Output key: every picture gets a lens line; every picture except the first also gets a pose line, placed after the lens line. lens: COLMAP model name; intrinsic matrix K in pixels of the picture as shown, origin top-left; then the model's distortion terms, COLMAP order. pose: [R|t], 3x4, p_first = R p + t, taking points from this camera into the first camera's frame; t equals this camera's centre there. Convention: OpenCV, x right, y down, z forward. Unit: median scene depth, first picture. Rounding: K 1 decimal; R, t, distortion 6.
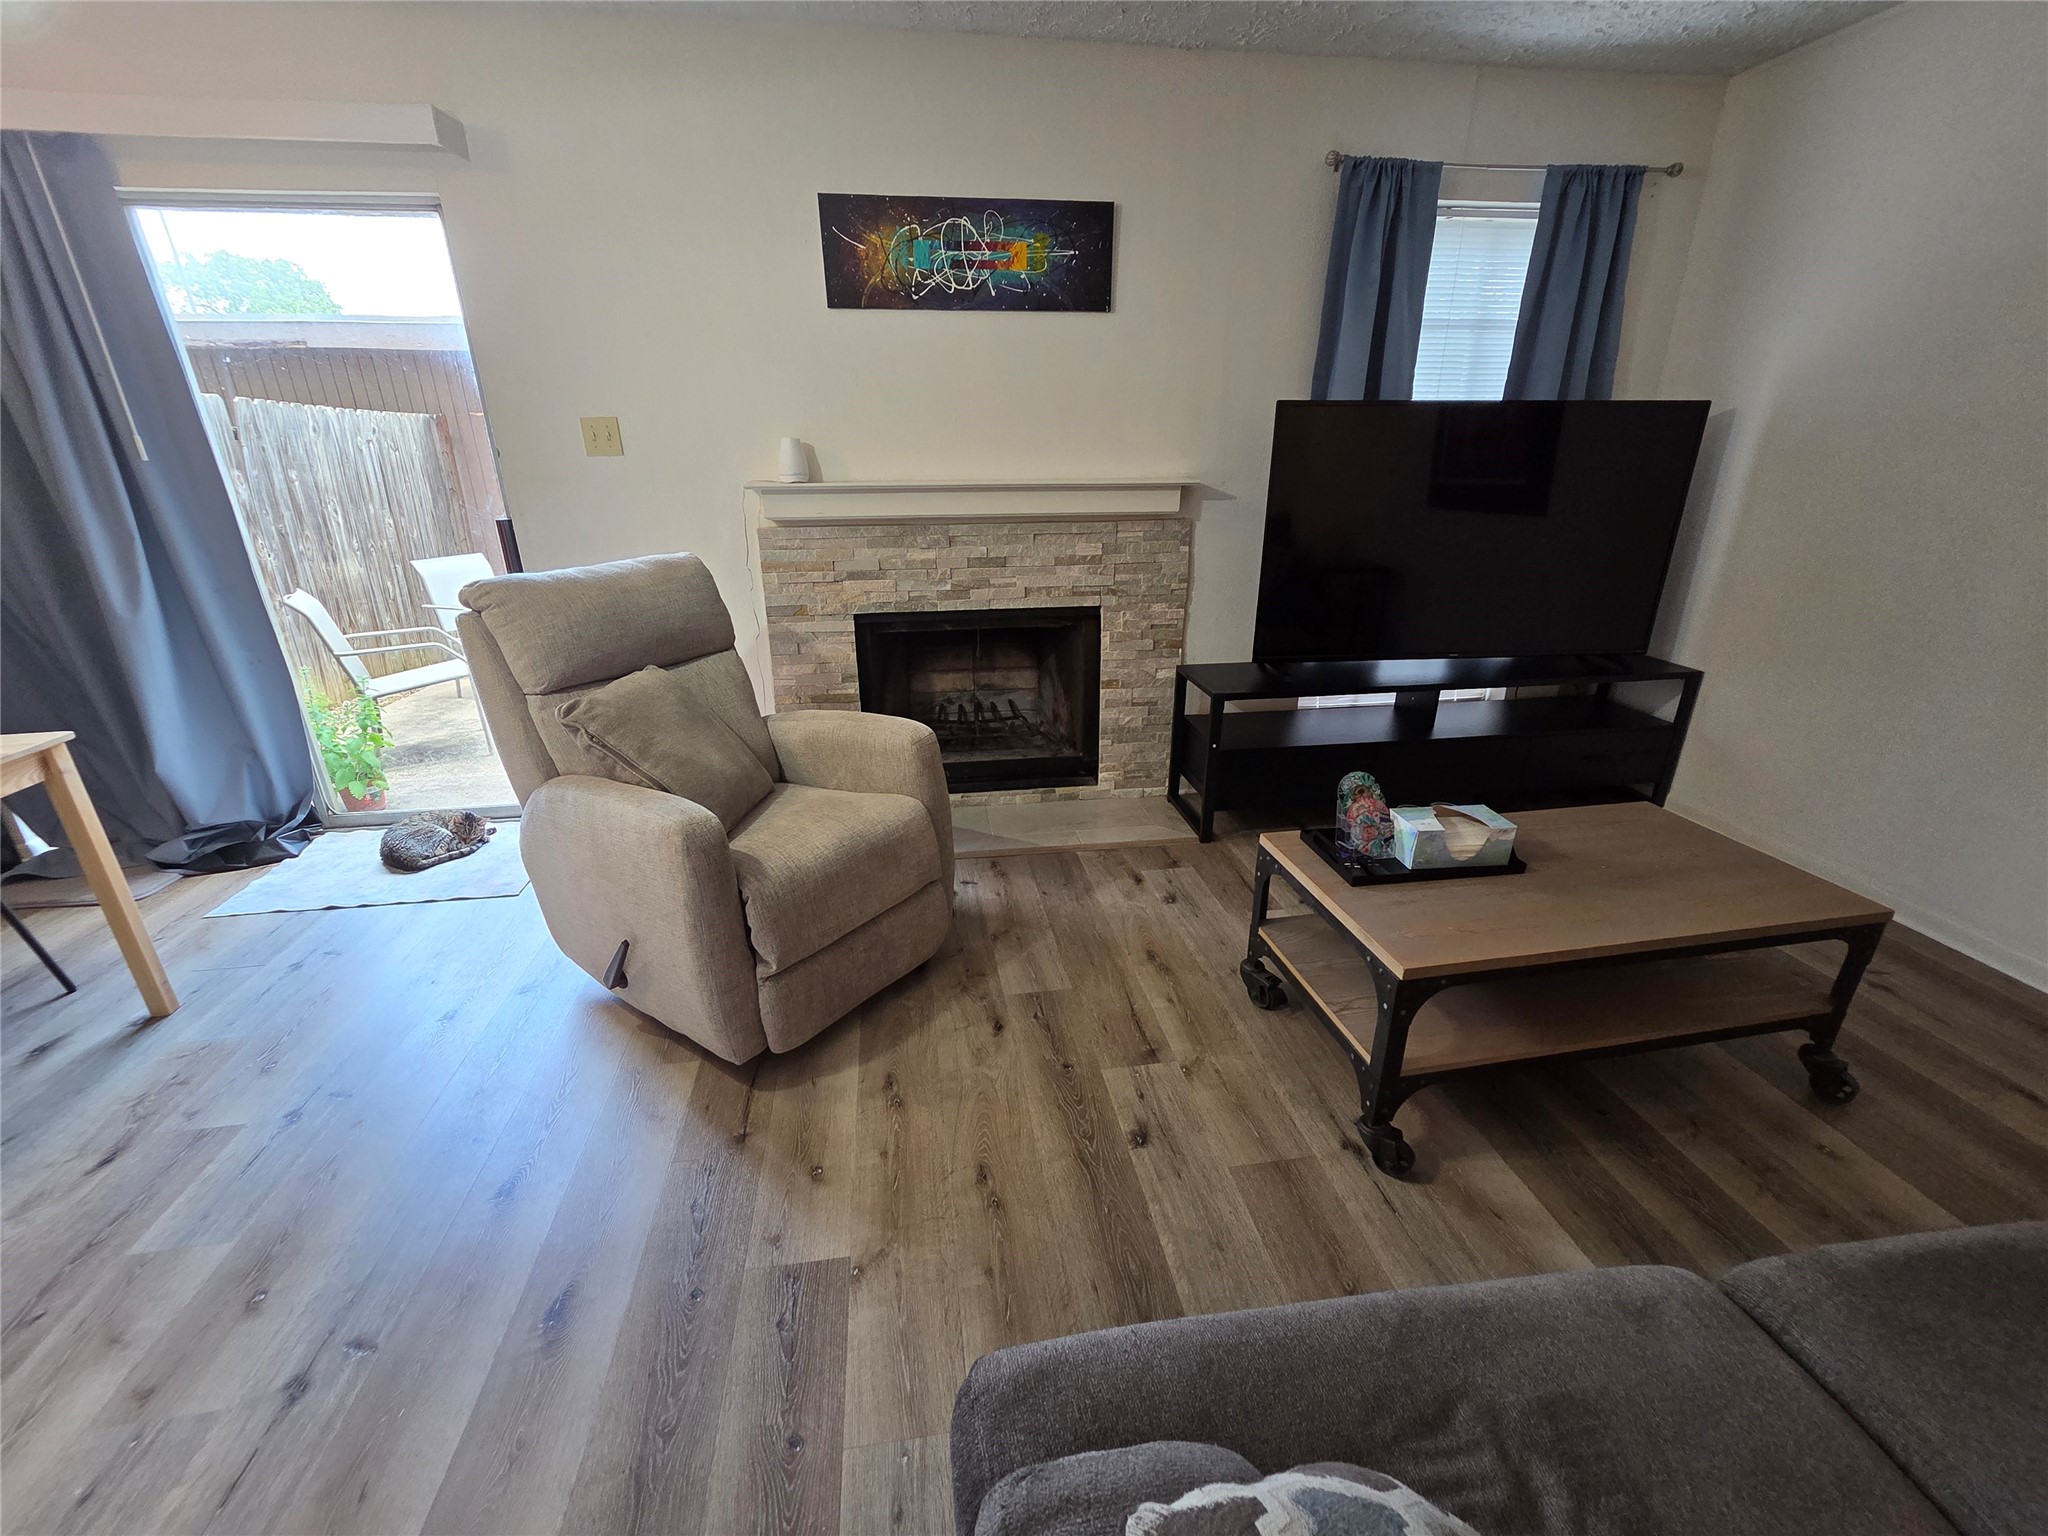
lens RADIAL K [[832.1, 0, 1018.8], [0, 832.1, 771.2], [0, 0, 1]] dist [0.001424, -0.000332]
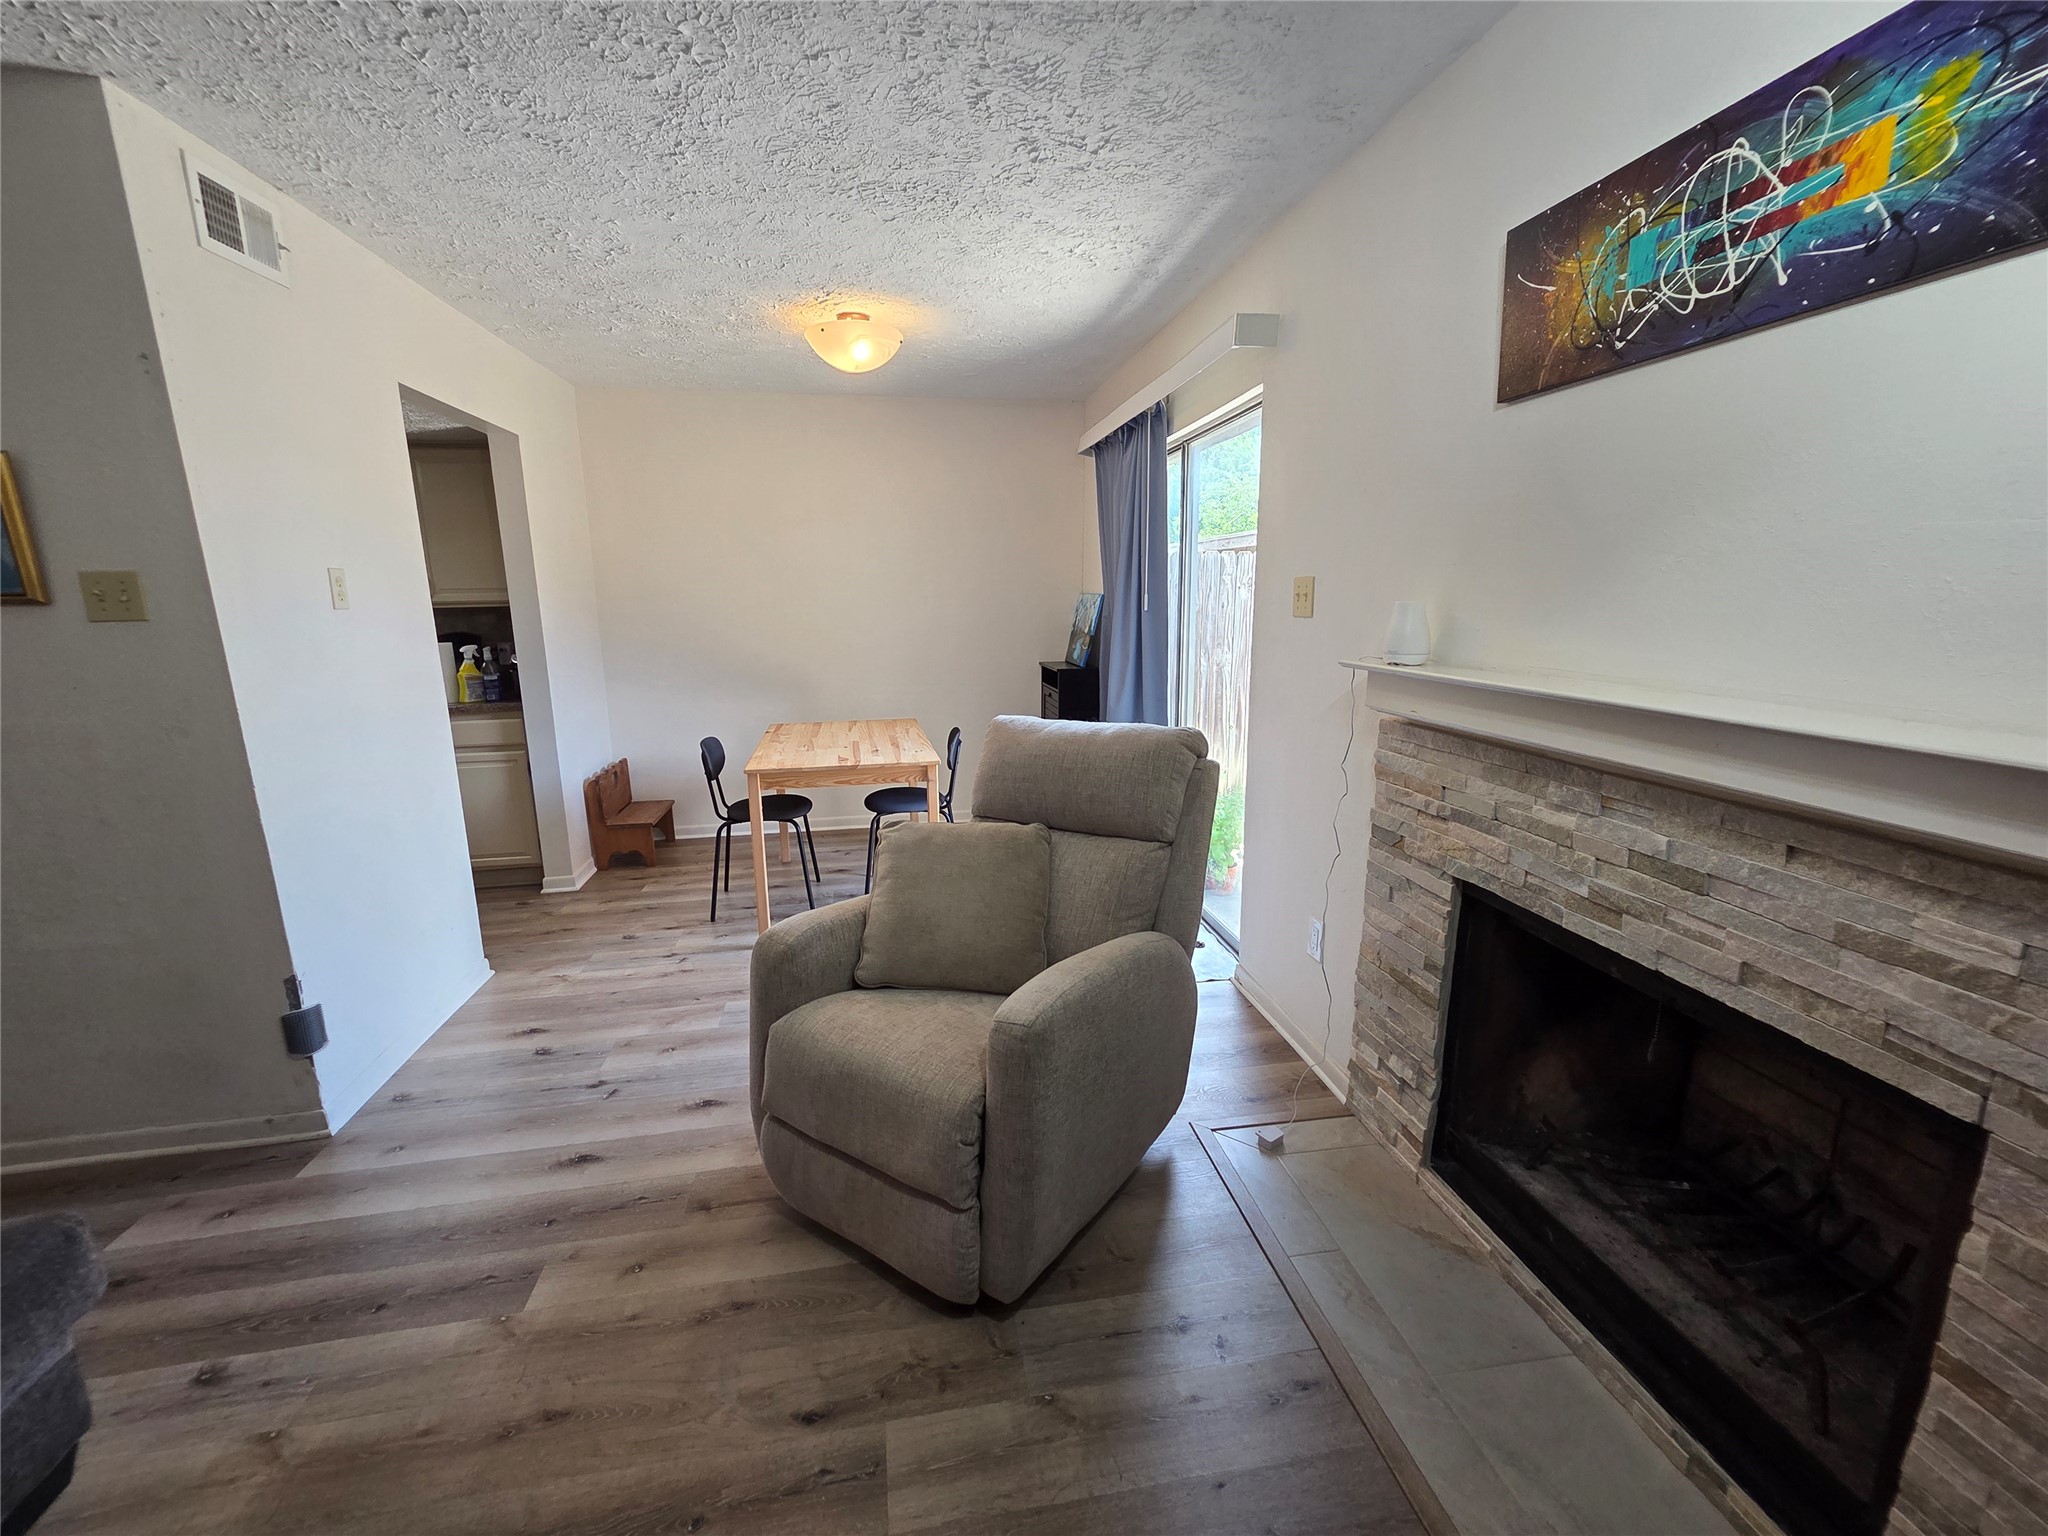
lens RADIAL K [[845.4, 0, 1024.0], [0, 845.4, 768.0], [0, 0, 1]] dist [0.001513, 0.000698]
pose [[0.031726, 0.210063, -0.977173, 0.432175], [-0.353594, 0.916800, 0.185604, -0.300009], [0.934861, 0.339634, 0.103364, 0.697436]]
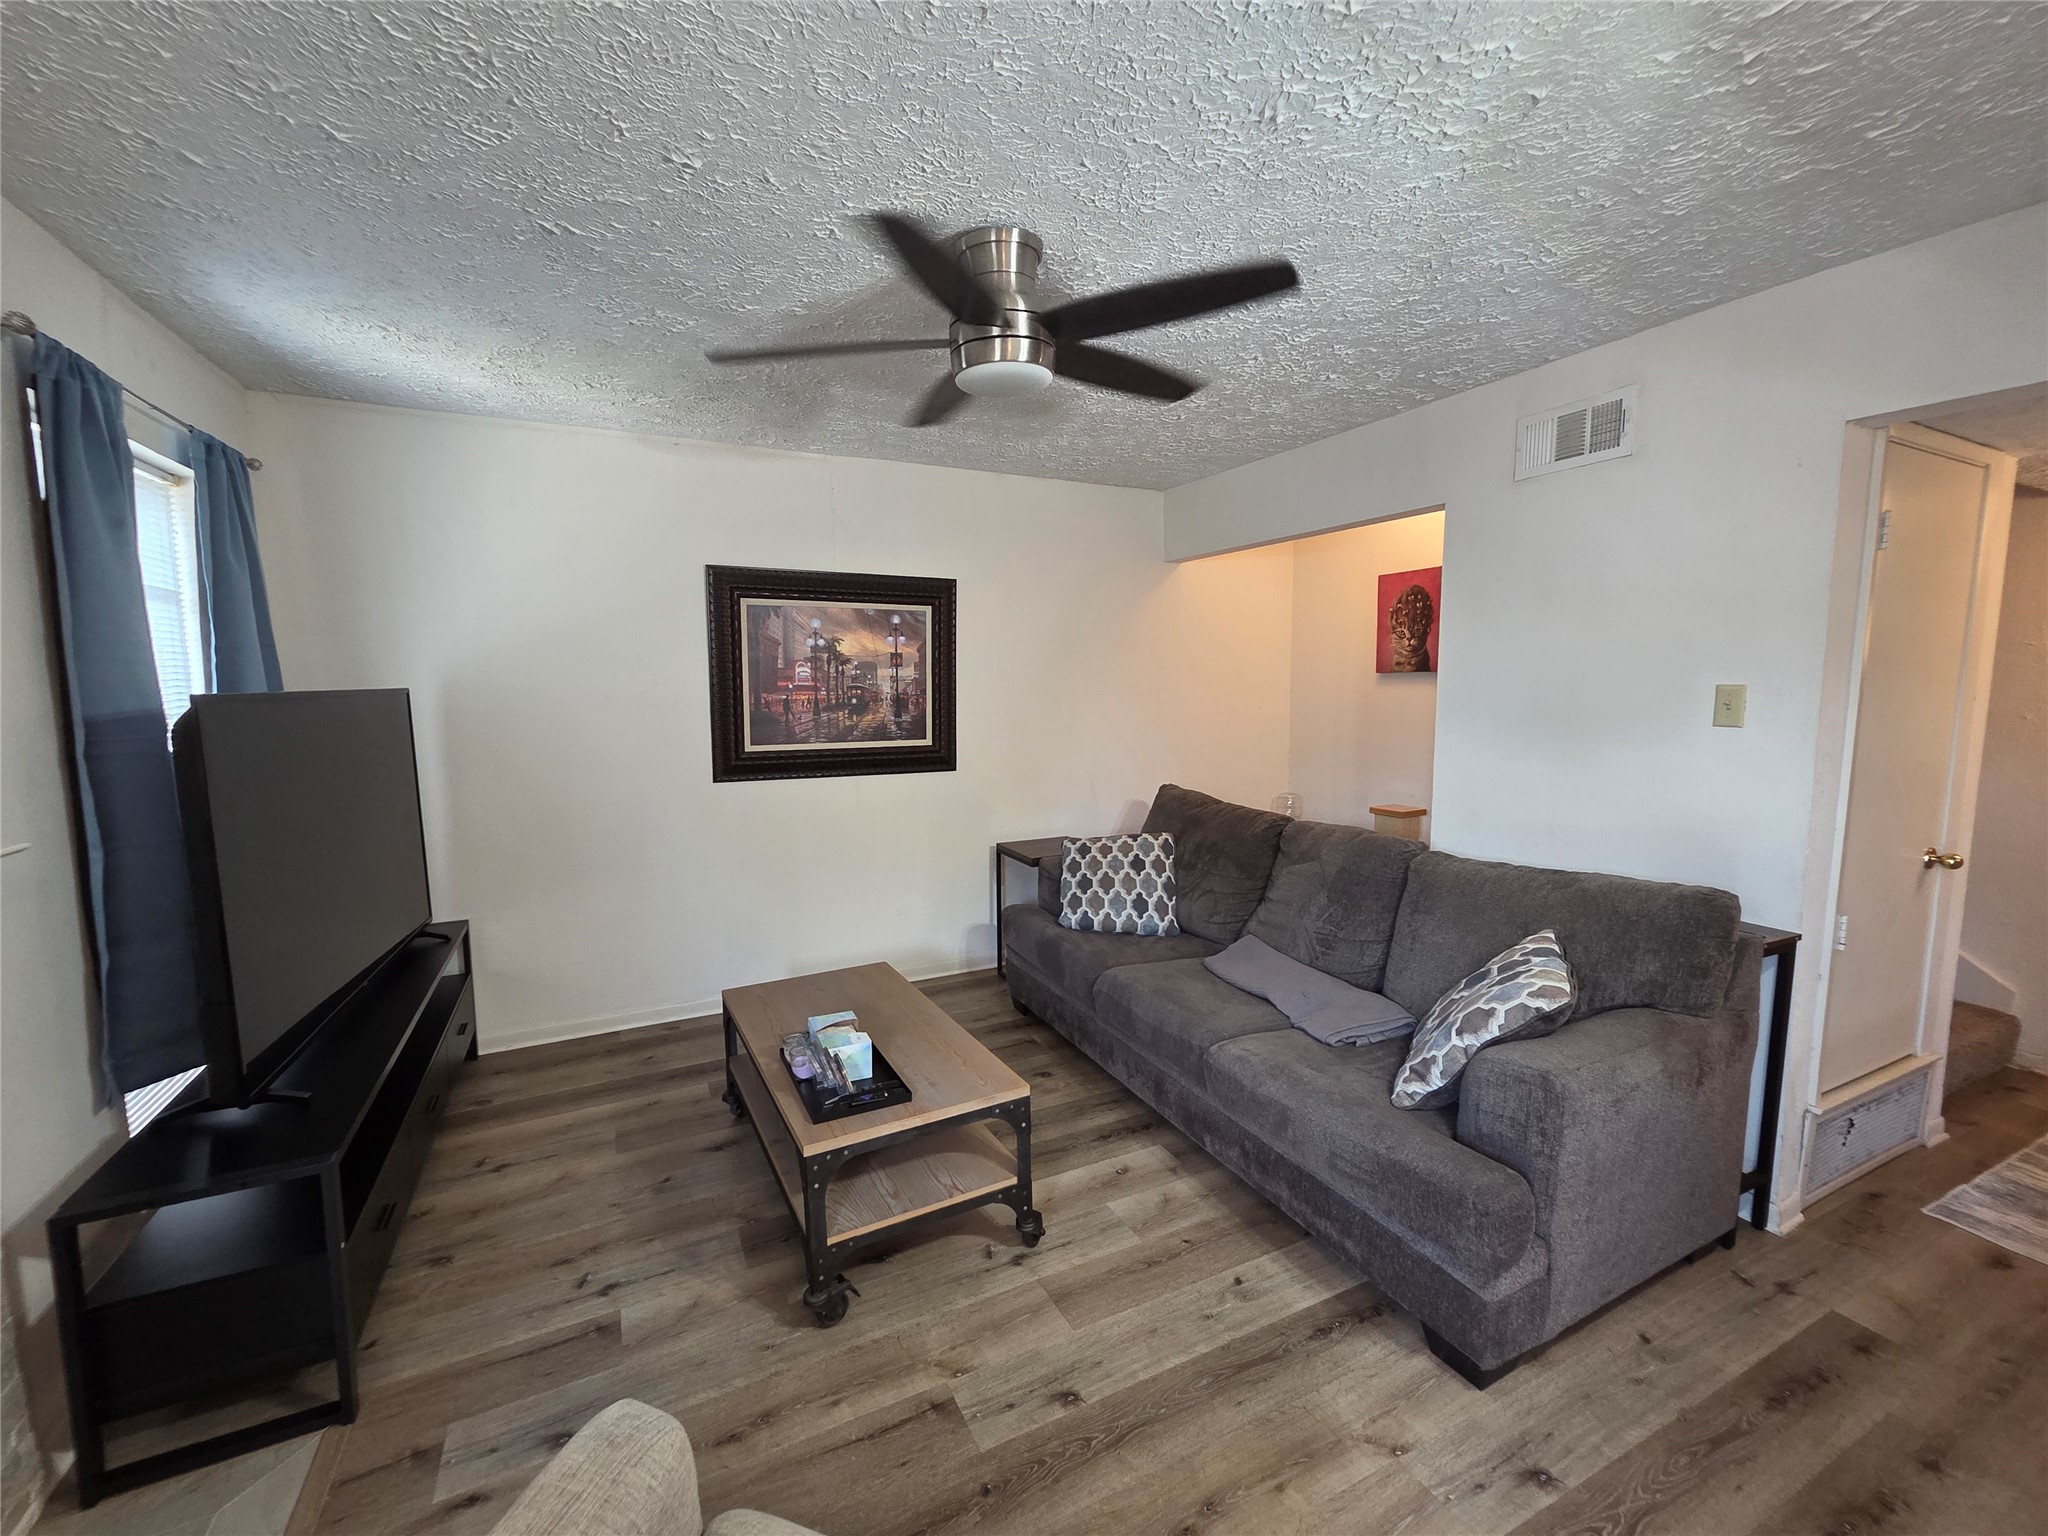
lens RADIAL K [[832.1, 0, 1018.8], [0, 832.1, 771.2], [0, 0, 1]] dist [0.001424, -0.000332]
pose [[-0.304253, -0.090728, 0.948261, -0.332965], [0.352779, 0.913943, 0.200636, -0.218458], [-0.884860, 0.395571, -0.246063, 0.463388]]
